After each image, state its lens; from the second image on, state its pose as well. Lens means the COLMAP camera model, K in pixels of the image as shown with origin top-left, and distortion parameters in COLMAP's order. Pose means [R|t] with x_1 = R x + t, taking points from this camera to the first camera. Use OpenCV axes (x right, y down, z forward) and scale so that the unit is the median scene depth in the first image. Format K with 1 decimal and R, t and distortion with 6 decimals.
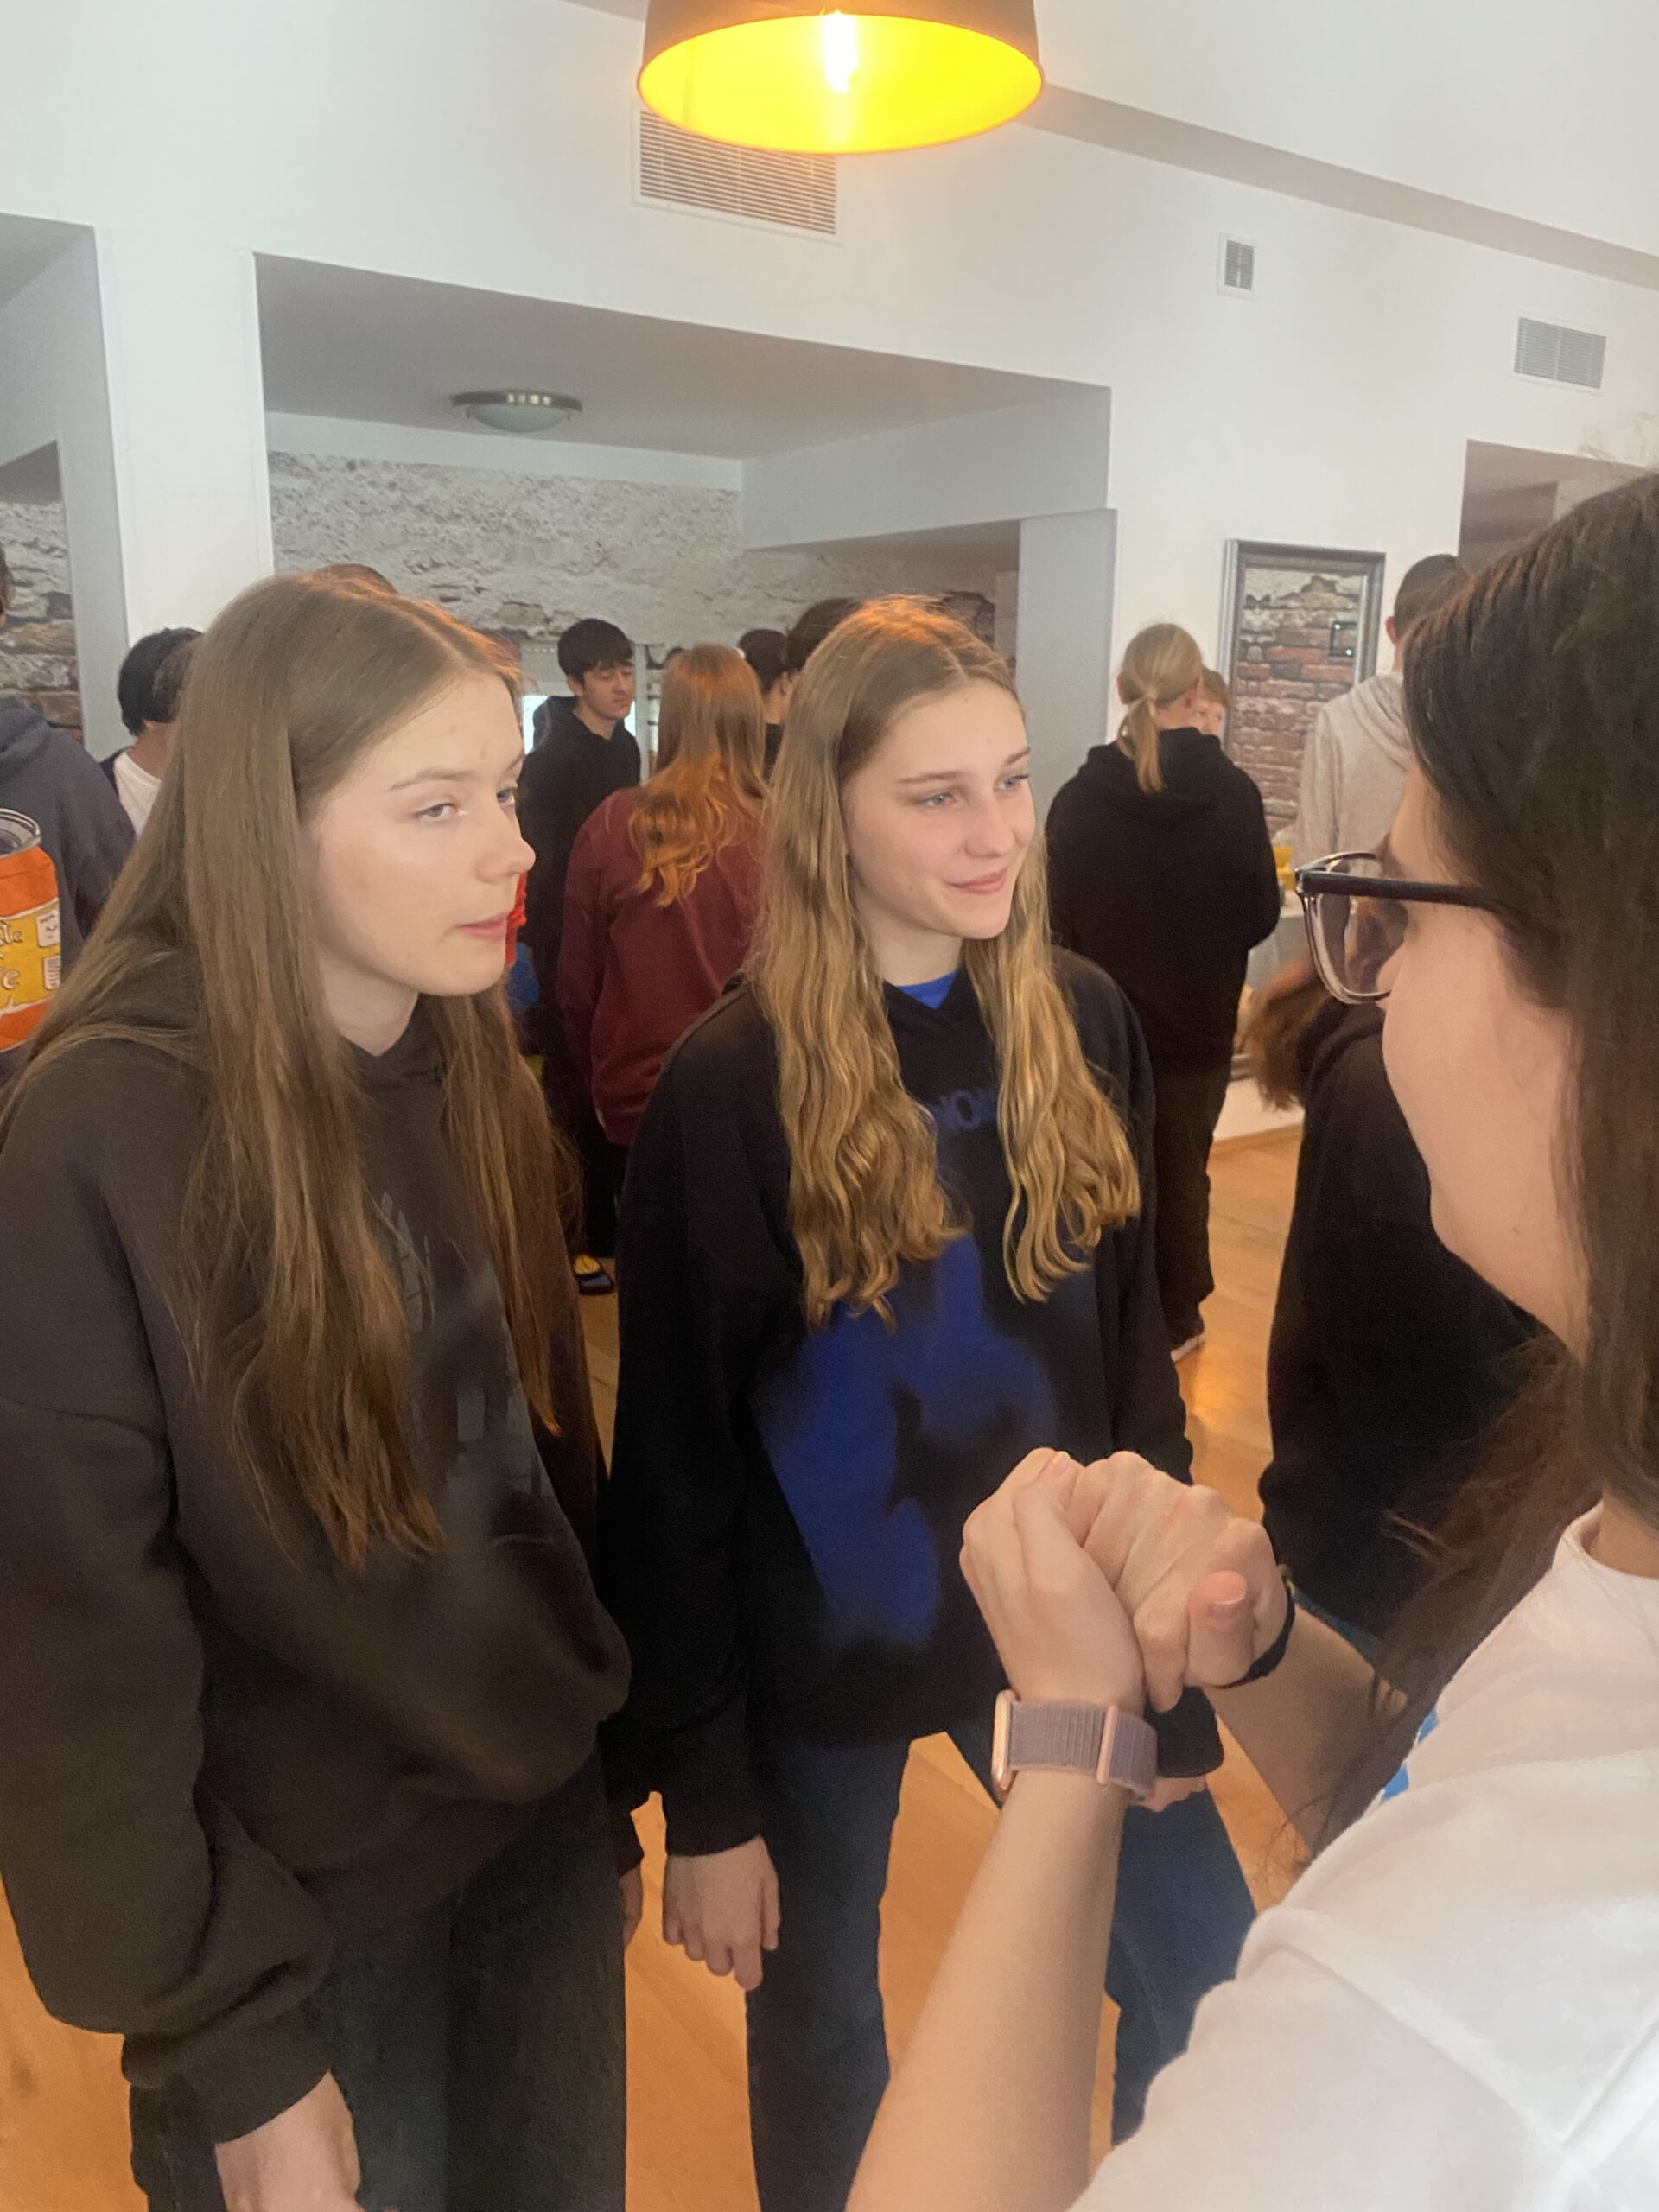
lens RADIAL K [[1690.2, 0, 833.4], [0, 1690.2, 1092.3], [0, 0, 1]] dist [0.012280, 0.004424]
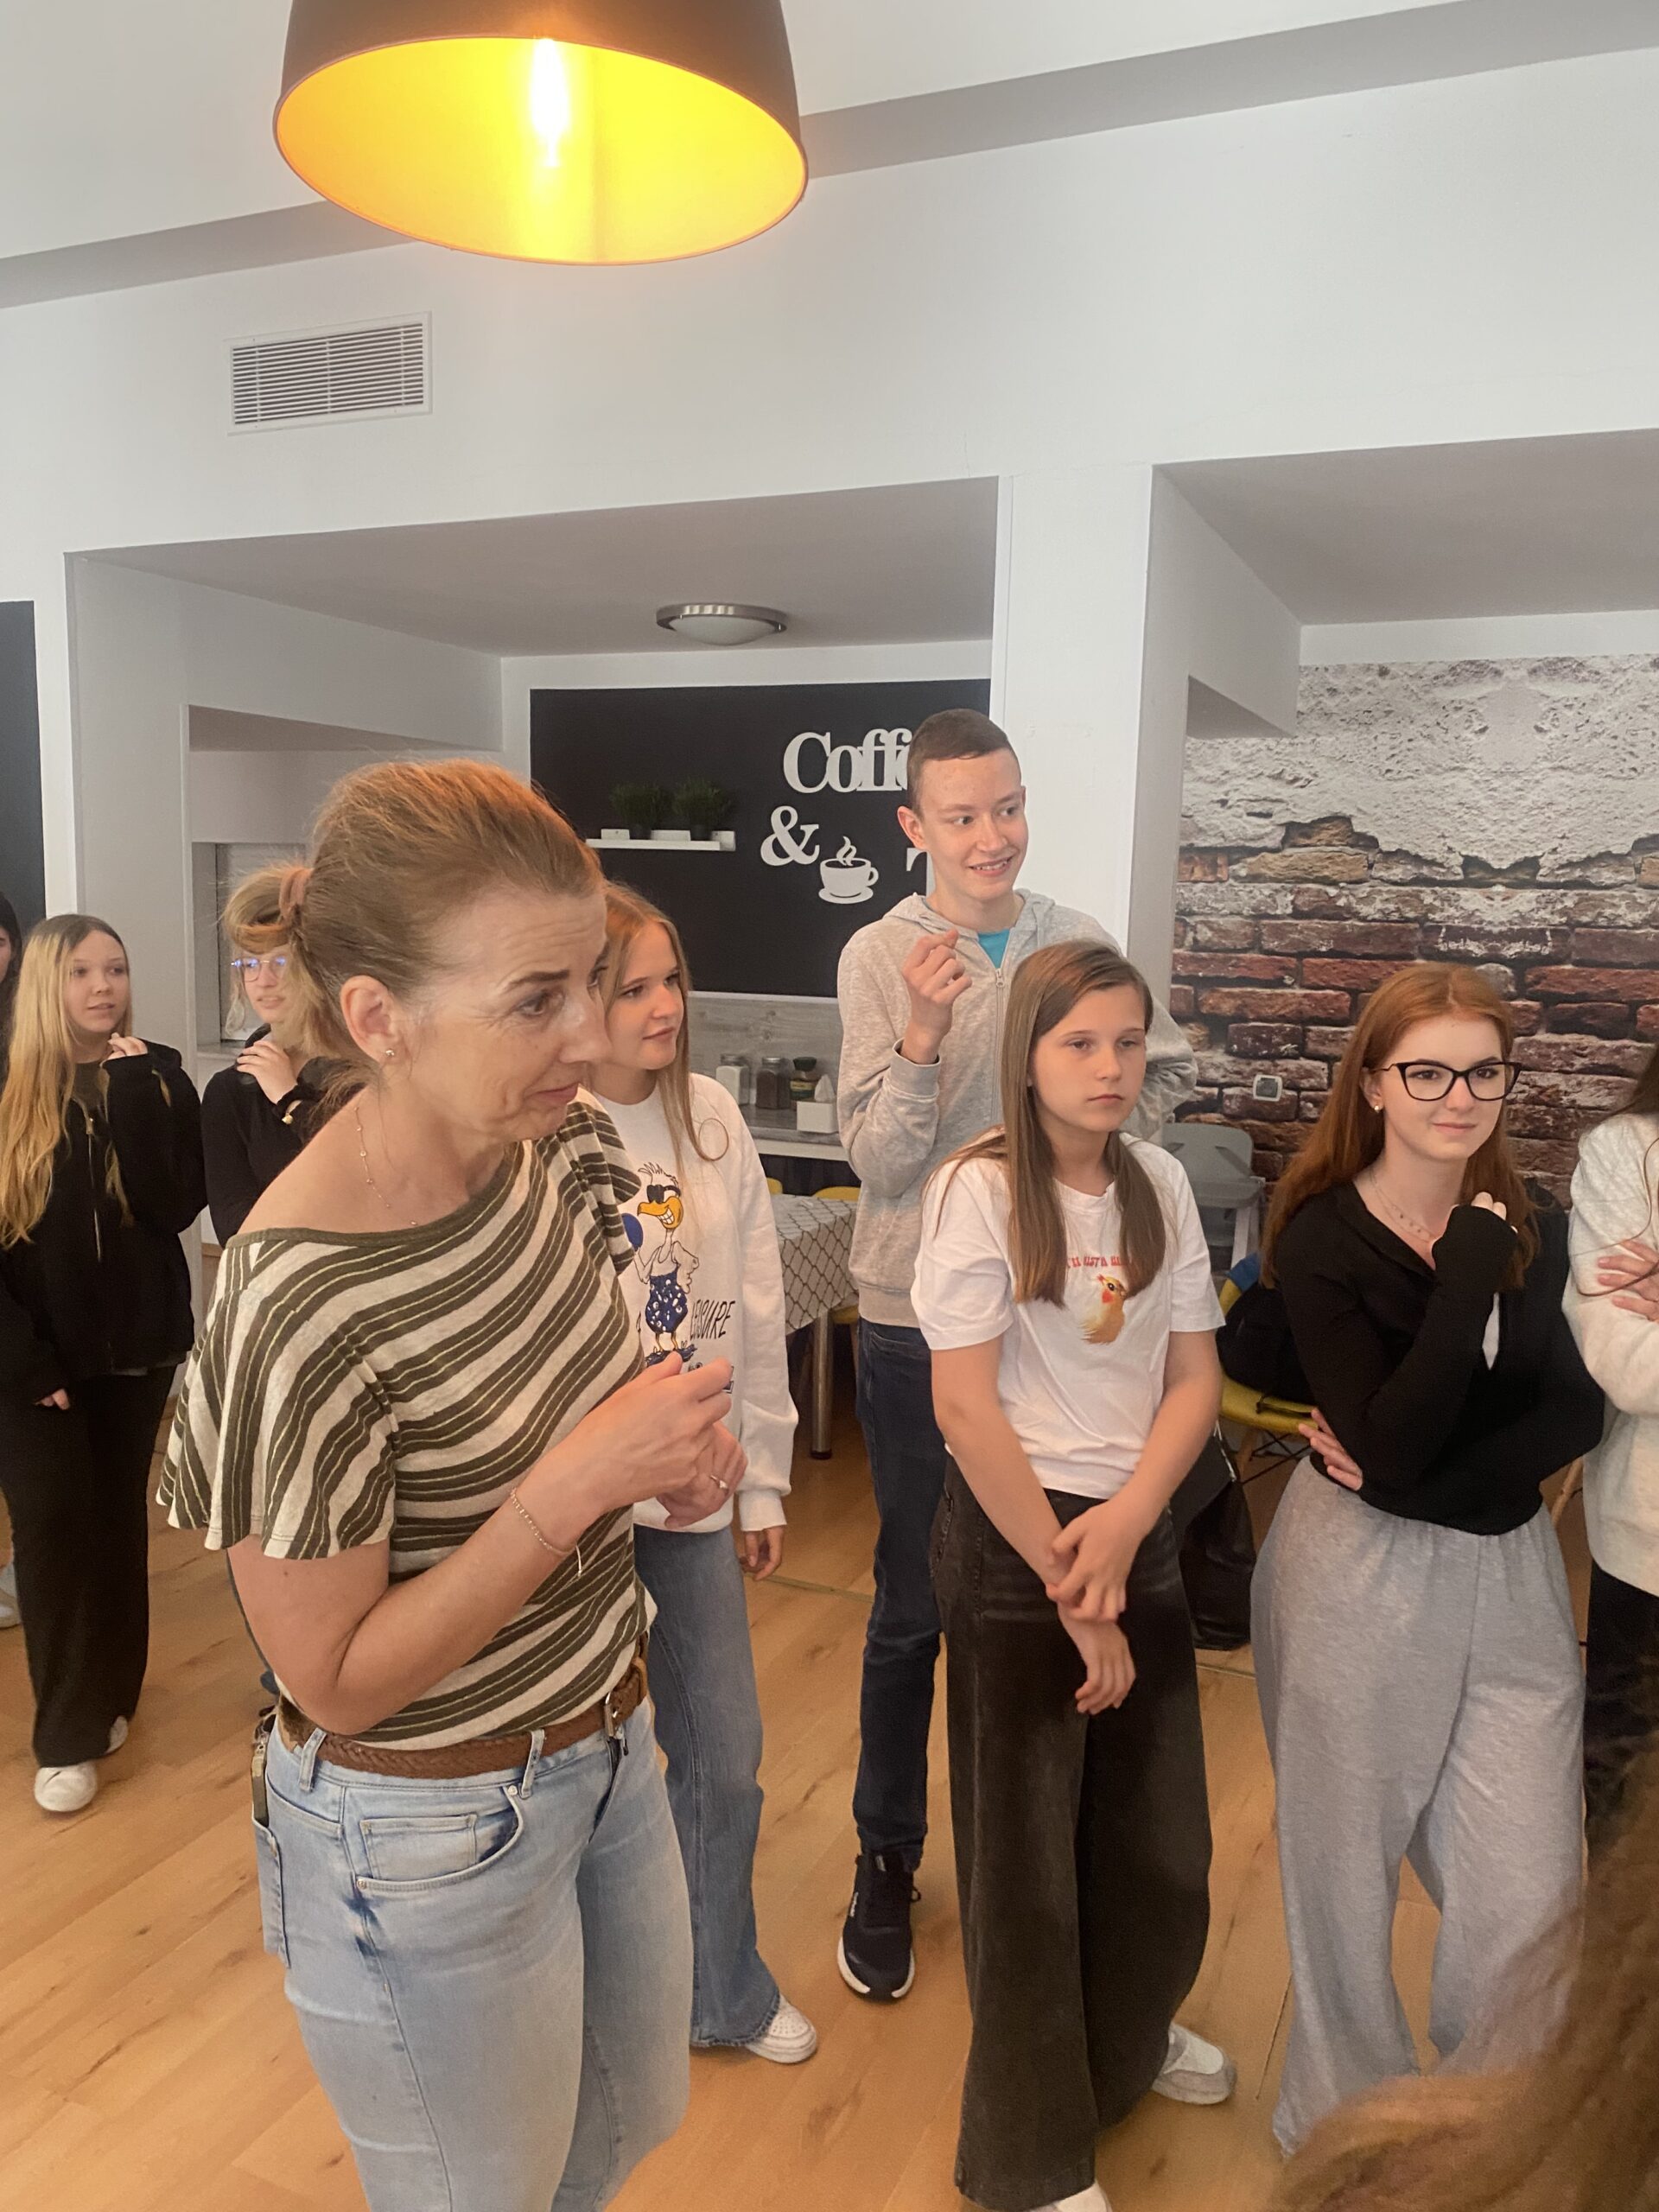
lens RADIAL K [[1690.2, 0, 824.5], [0, 1690.2, 1107.9], [0, 0, 1]] dist [0.012280, 0.004424]
pose [[0.519864, 0.125946, -0.844913, 0.233038], [-0.213445, 0.976851, 0.014283, -0.079232], [0.827153, 0.172917, 0.534712, 0.248606]]
